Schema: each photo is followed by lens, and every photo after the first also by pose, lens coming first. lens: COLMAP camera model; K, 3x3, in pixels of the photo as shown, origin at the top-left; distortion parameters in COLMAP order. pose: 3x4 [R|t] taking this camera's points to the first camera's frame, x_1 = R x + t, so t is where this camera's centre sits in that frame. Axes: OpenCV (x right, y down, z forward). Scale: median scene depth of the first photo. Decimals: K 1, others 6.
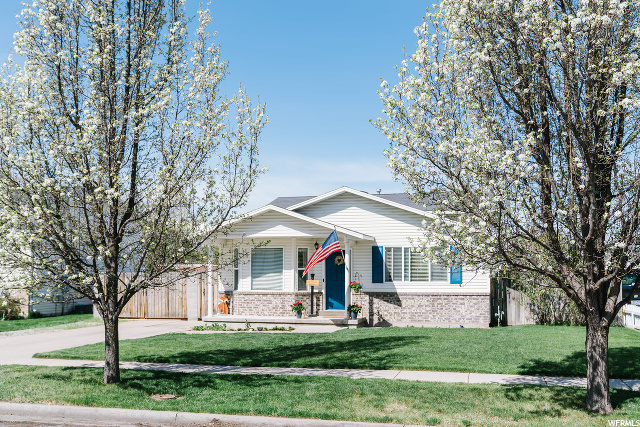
lens RADIAL K [[609.6, 0, 320.0], [0, 609.6, 213.5], [0, 0, 1]] dist [-0.003272, -0.002512]
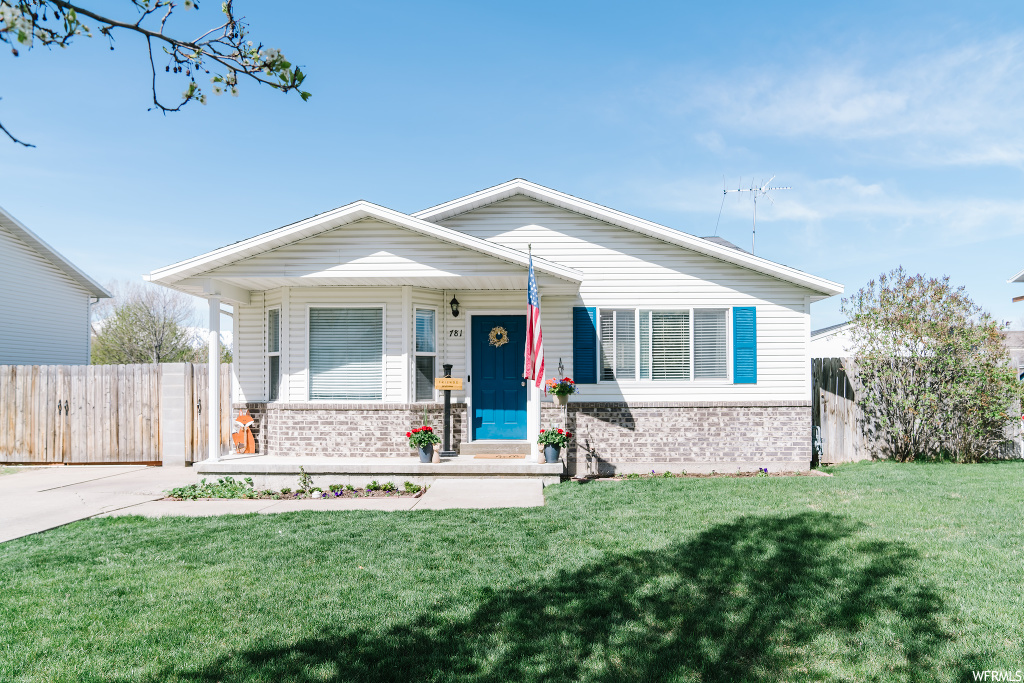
lens RADIAL K [[703.2, 0, 512.0], [0, 703.2, 341.5], [0, 0, 1]] dist [-0.049932, 0.046784]
pose [[0.974044, 0.010393, 0.226122, -0.086444], [-0.018865, 0.999197, 0.035336, 0.062267], [-0.225573, -0.038684, 0.973458, 0.472689]]
